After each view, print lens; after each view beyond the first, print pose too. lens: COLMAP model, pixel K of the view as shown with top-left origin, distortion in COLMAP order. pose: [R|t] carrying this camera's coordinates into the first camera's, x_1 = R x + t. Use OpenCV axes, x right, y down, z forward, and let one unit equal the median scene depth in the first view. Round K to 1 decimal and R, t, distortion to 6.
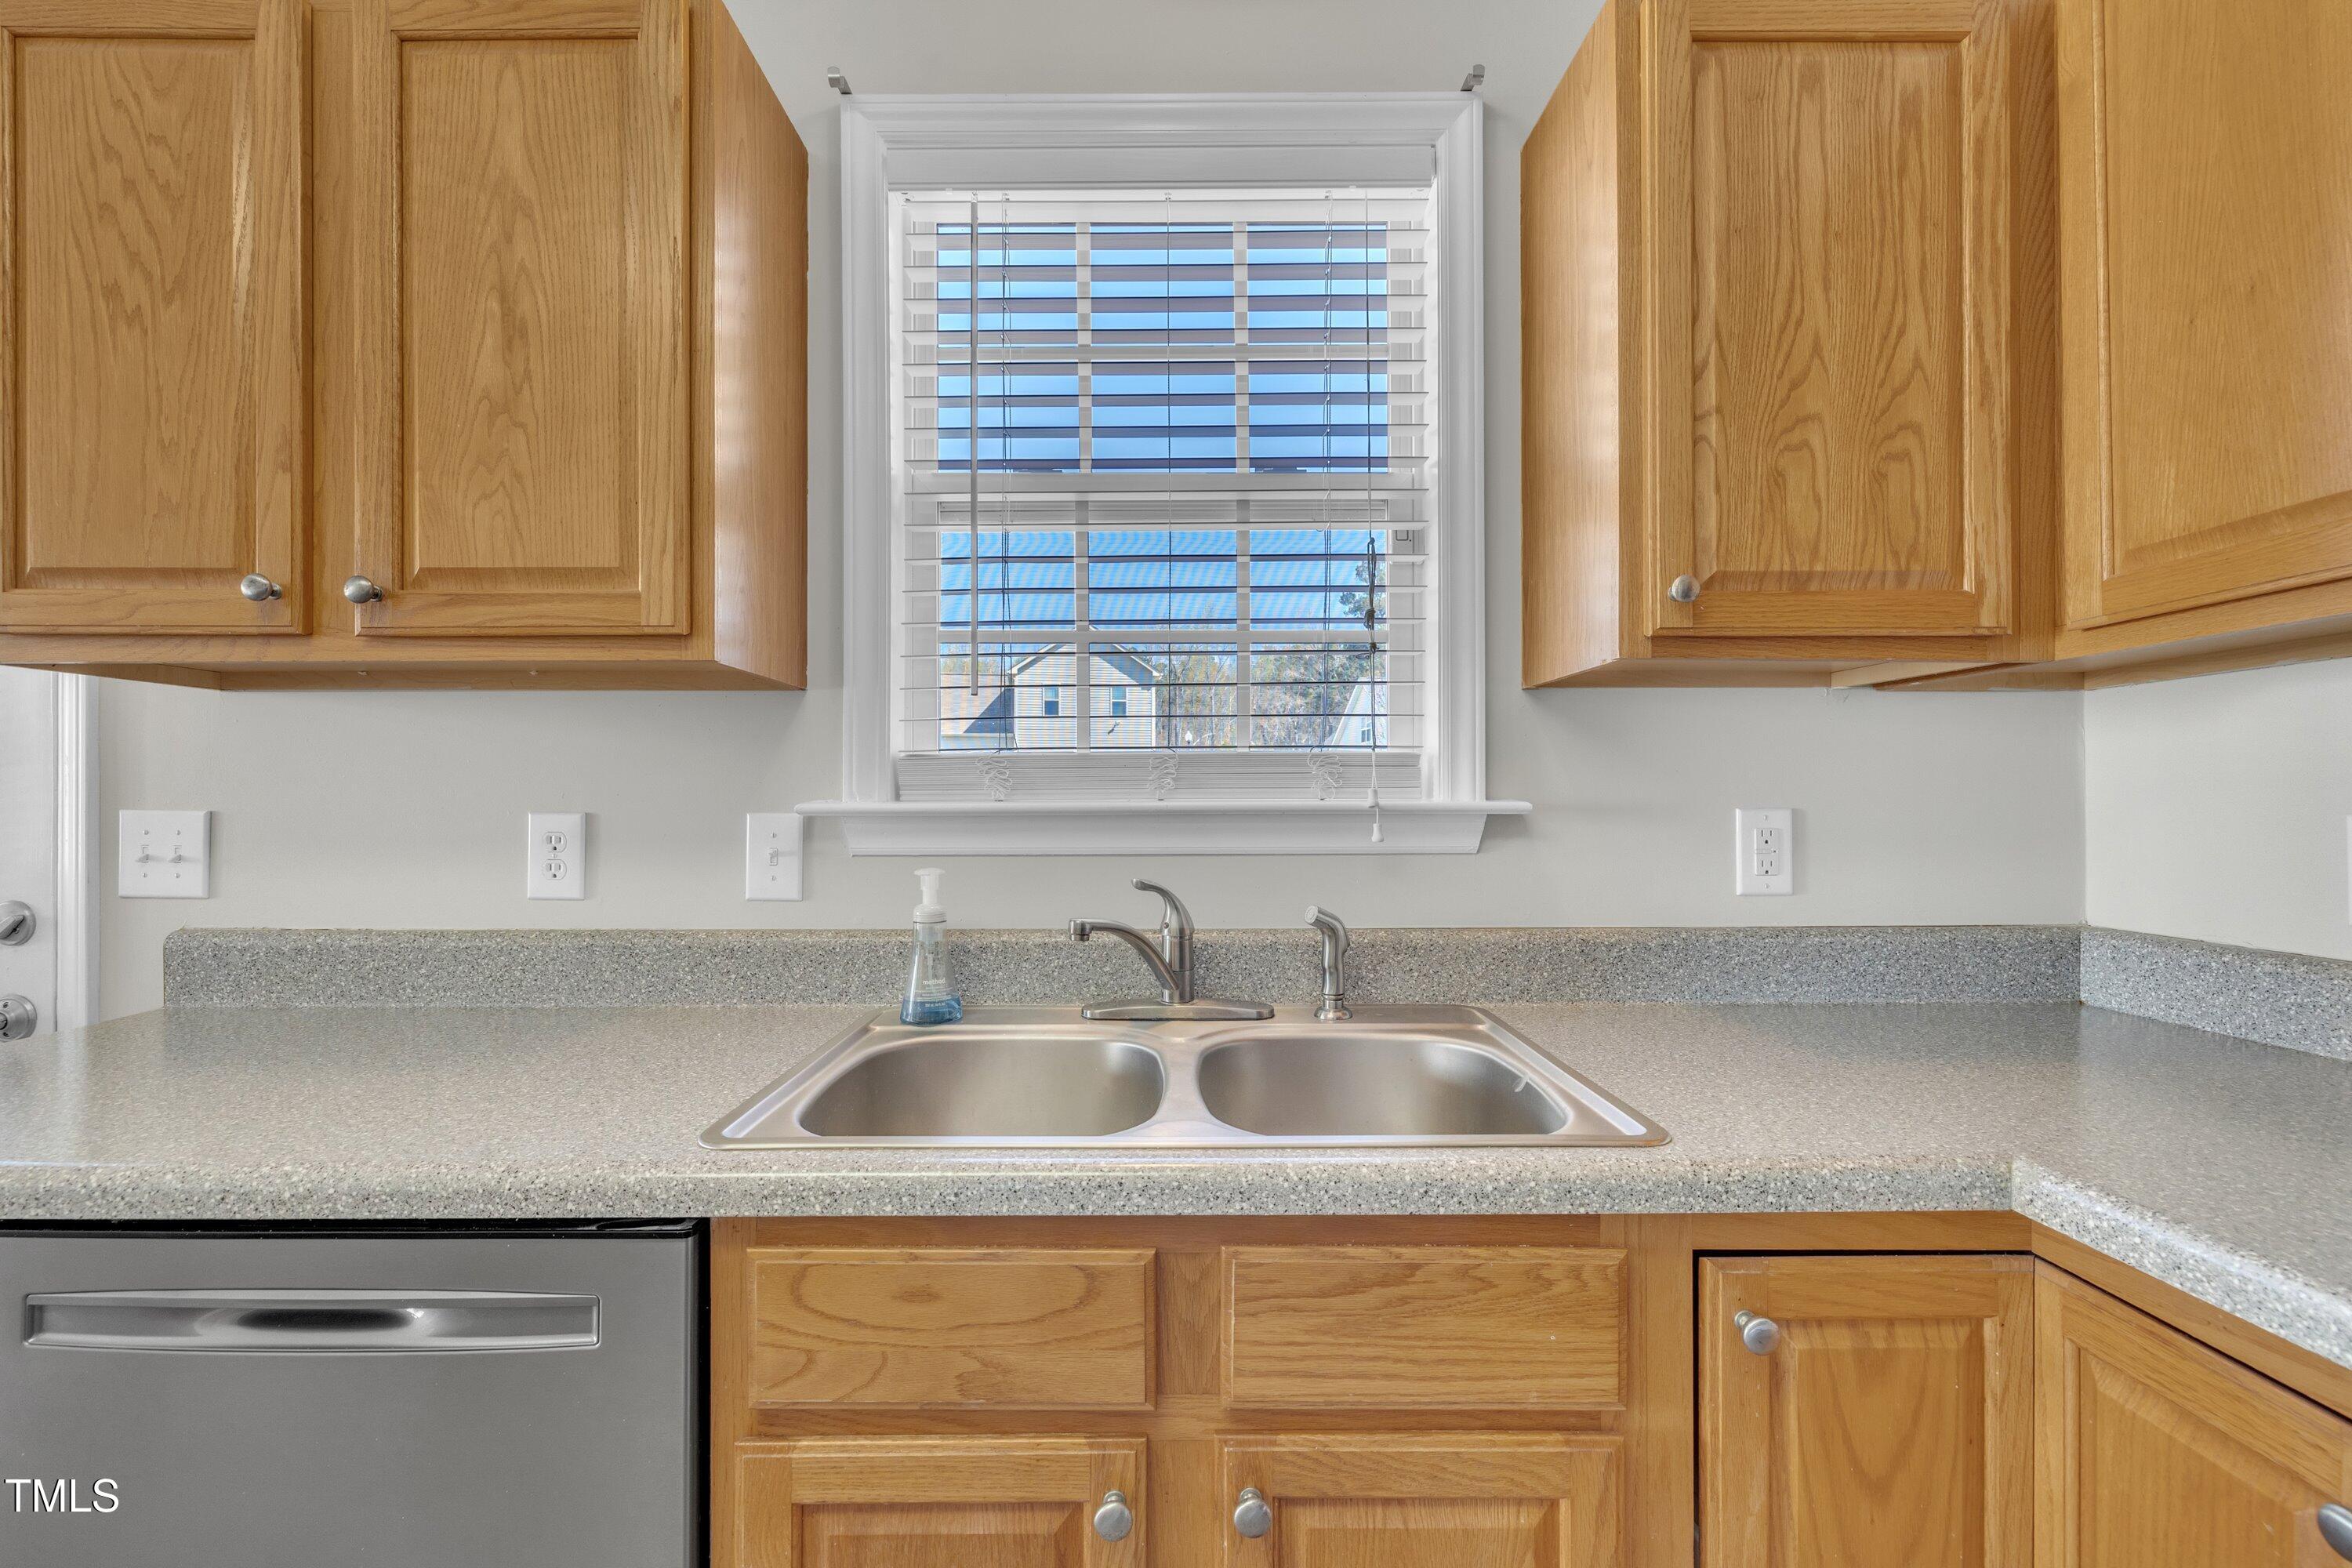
lens RADIAL K [[1012.7, 0, 1172.0], [0, 1012.7, 799.4], [0, 0, 1]] dist [-0.000593, -0.000039]
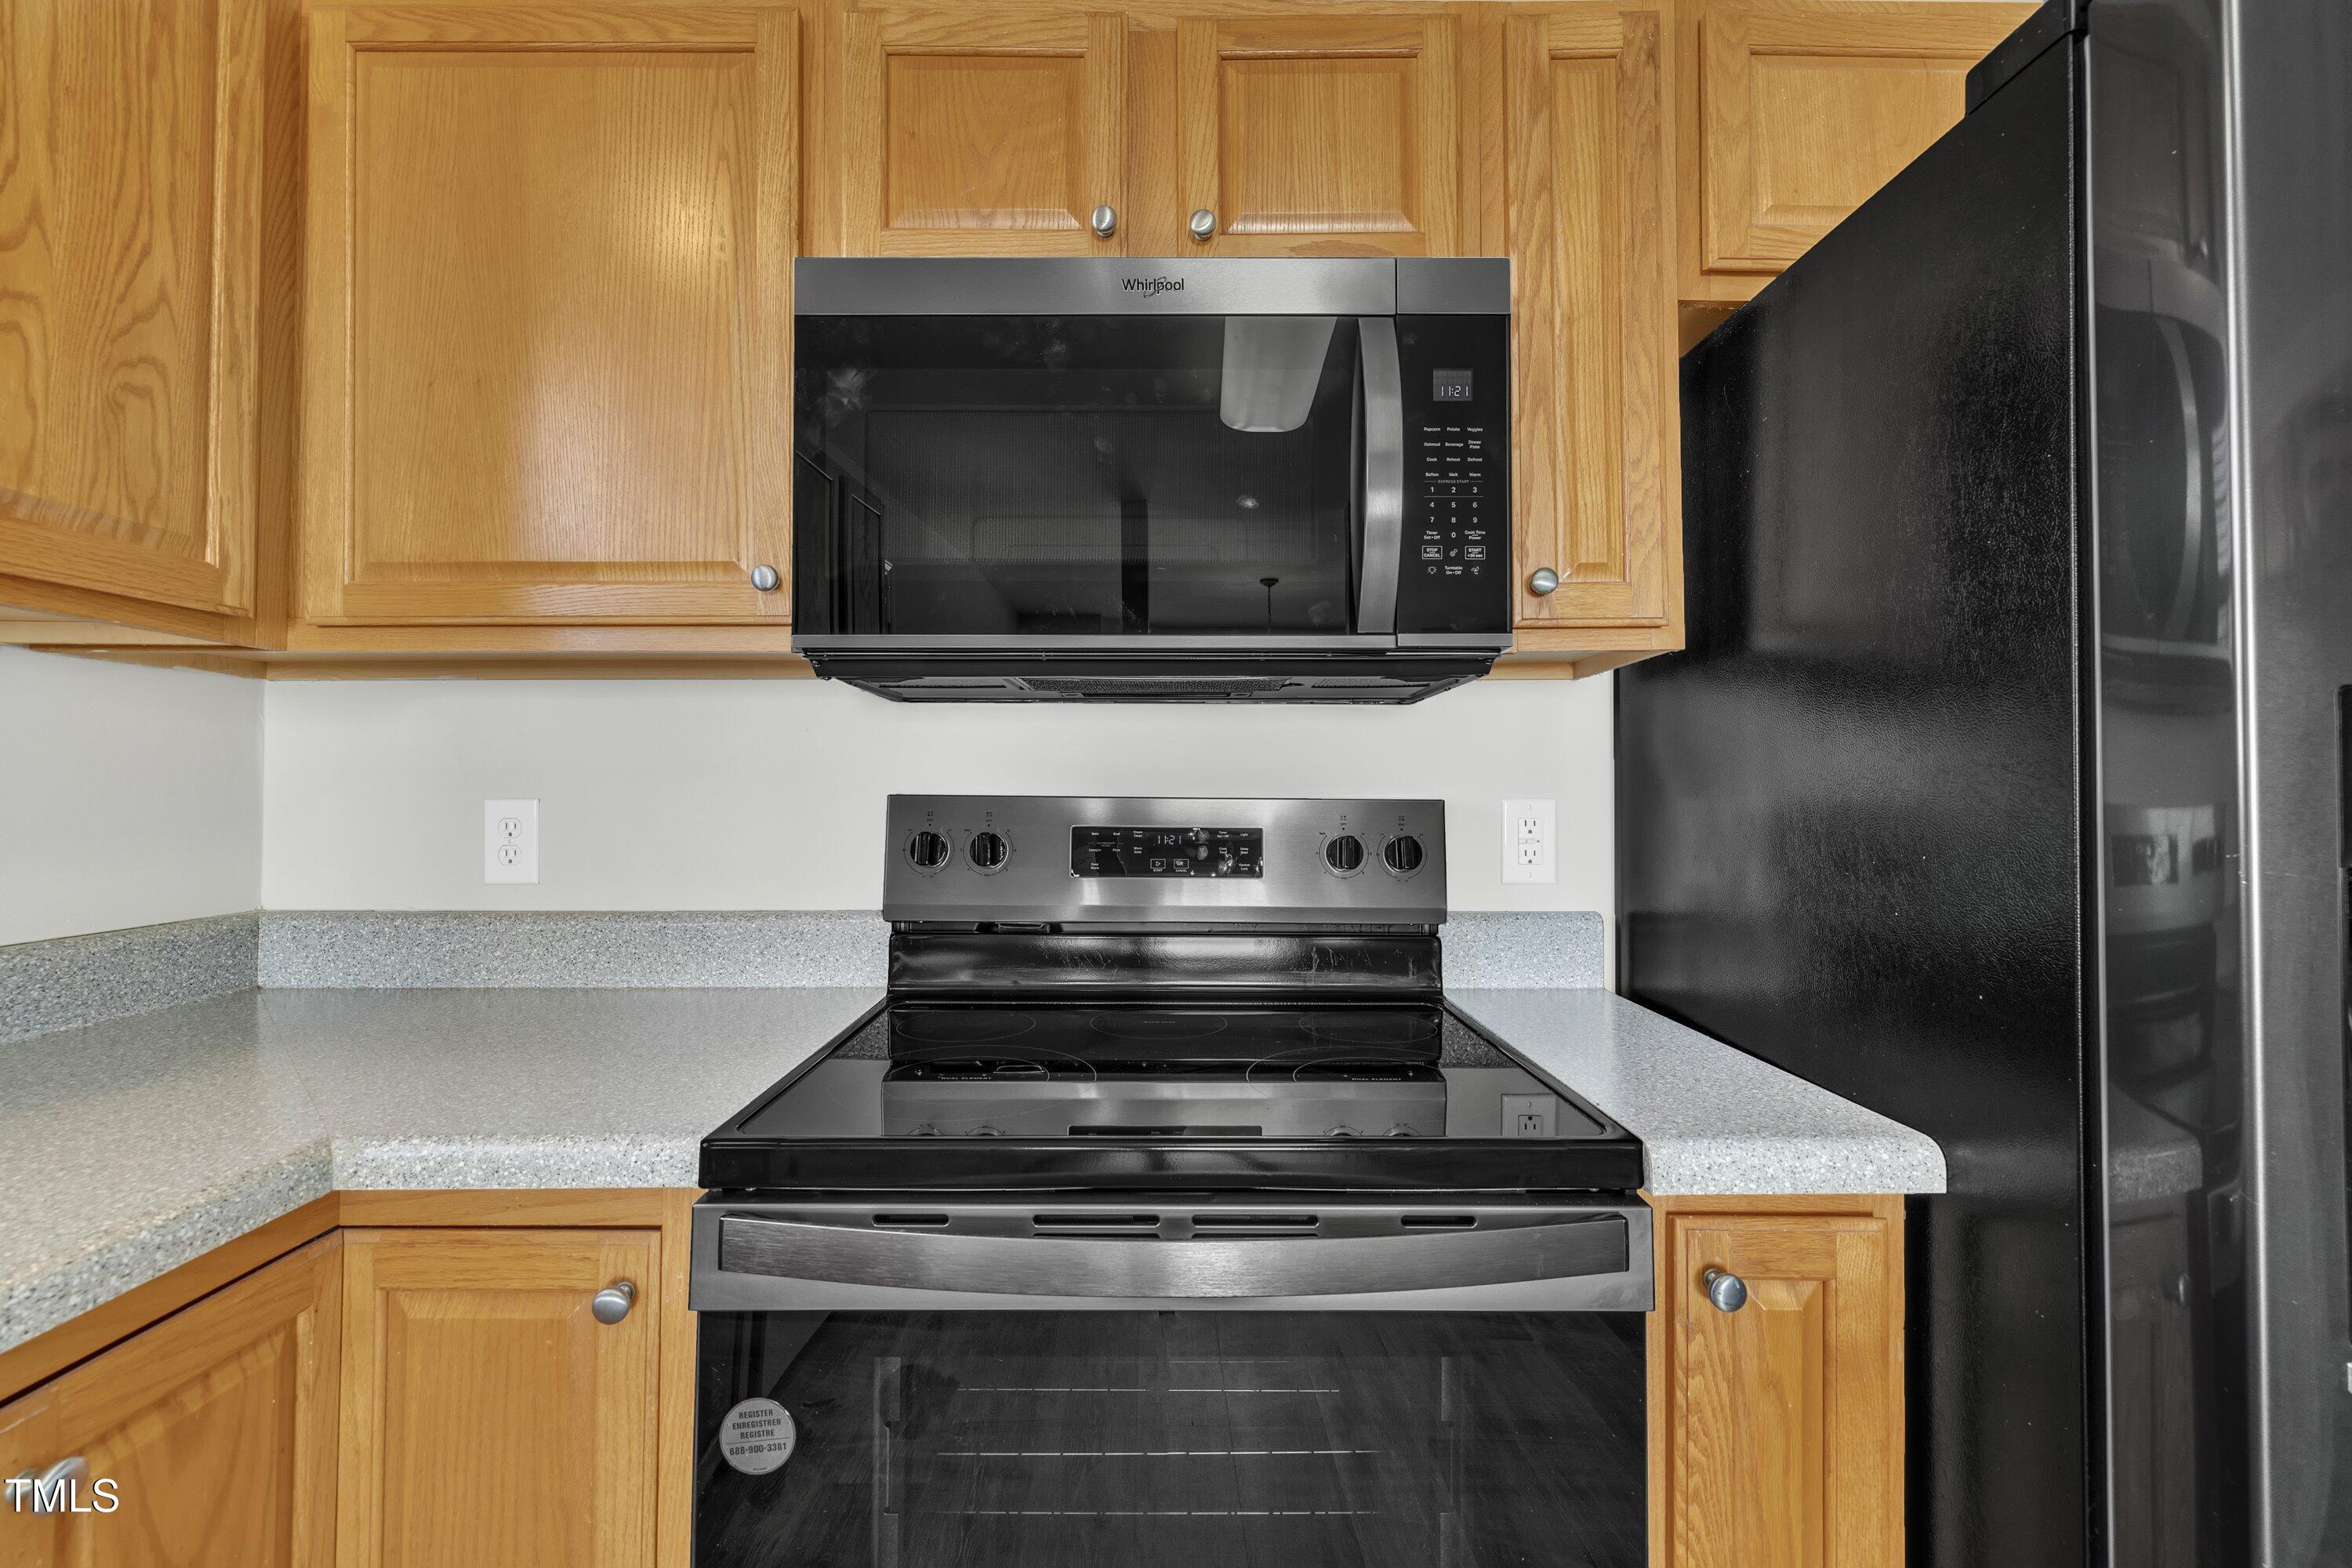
lens RADIAL K [[986.0, 0, 1171.7], [0, 986.0, 773.0], [0, 0, 1]] dist [-0.000712, -0.000564]
pose [[-0.001294, 0.017898, 0.999839, -0.121831], [-0.003732, 0.999833, -0.017902, 0.000292], [-0.999992, -0.003755, -0.001227, 0.113999]]
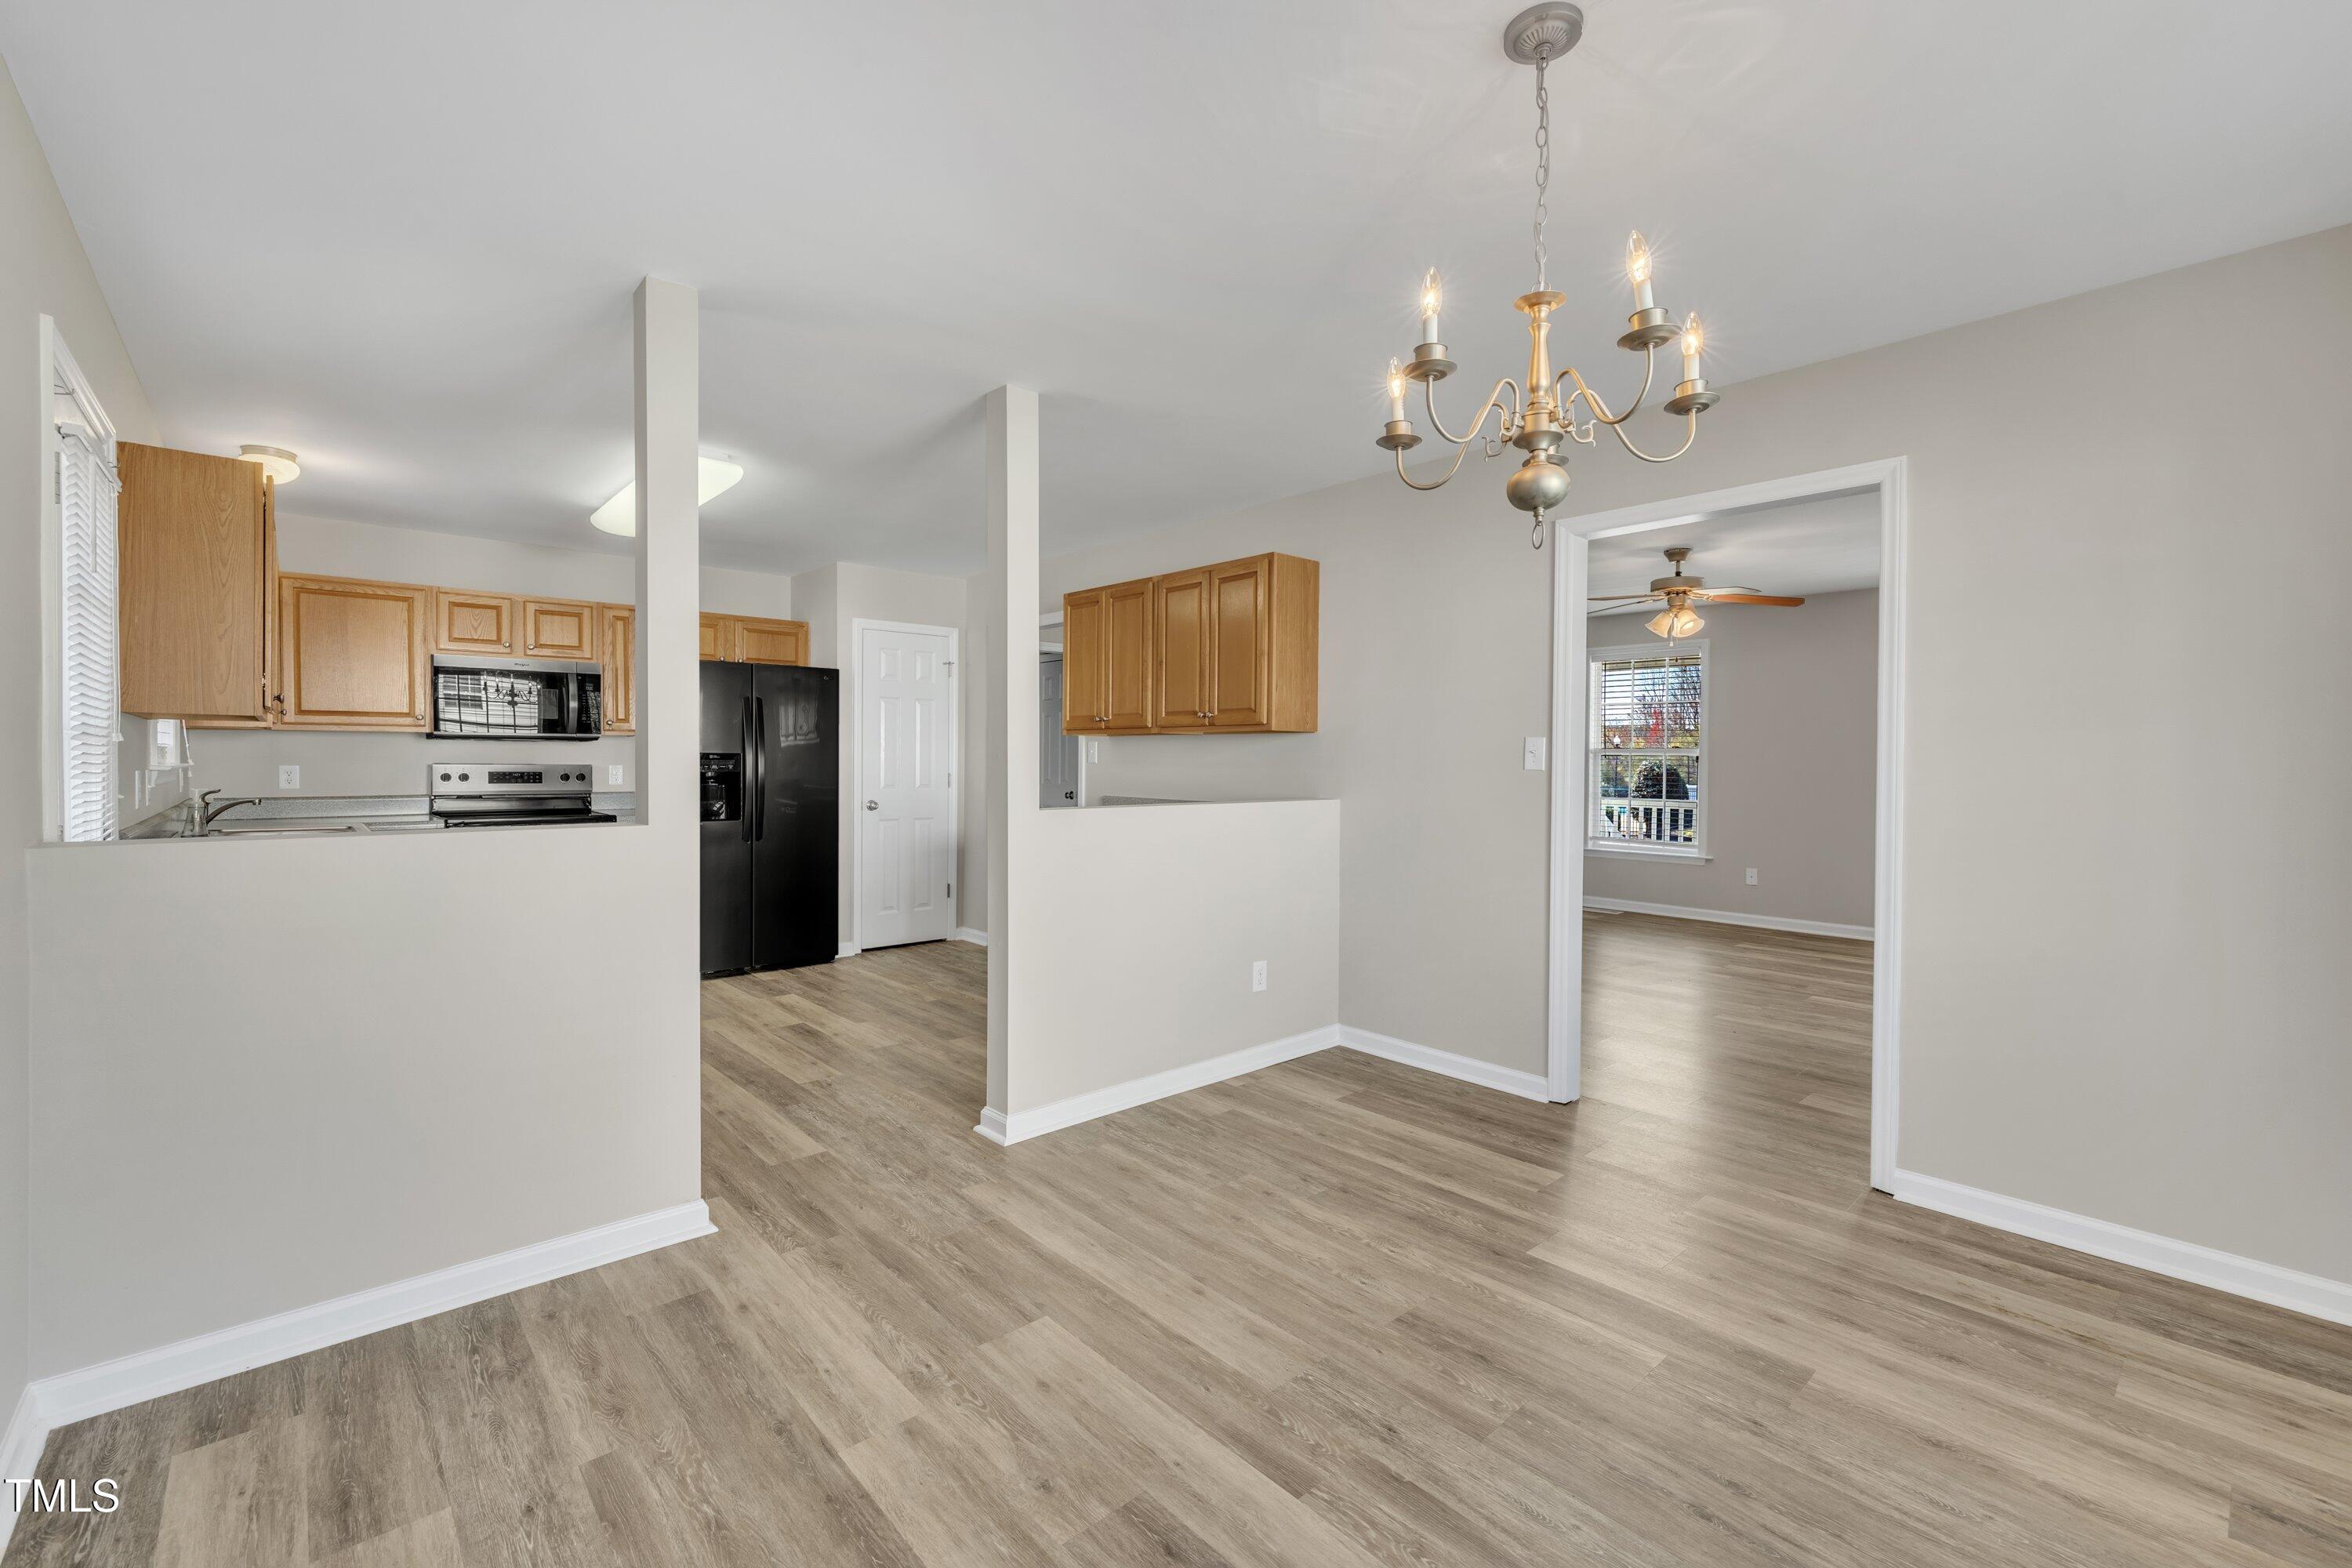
lens RADIAL K [[986.0, 0, 1171.7], [0, 986.0, 773.0], [0, 0, 1]] dist [-0.000712, -0.000564]
pose [[-0.660123, -0.011492, 0.751070, -4.843351], [-0.004345, 0.999925, 0.011481, -0.021444], [-0.751145, 0.004316, -0.660123, 0.913070]]
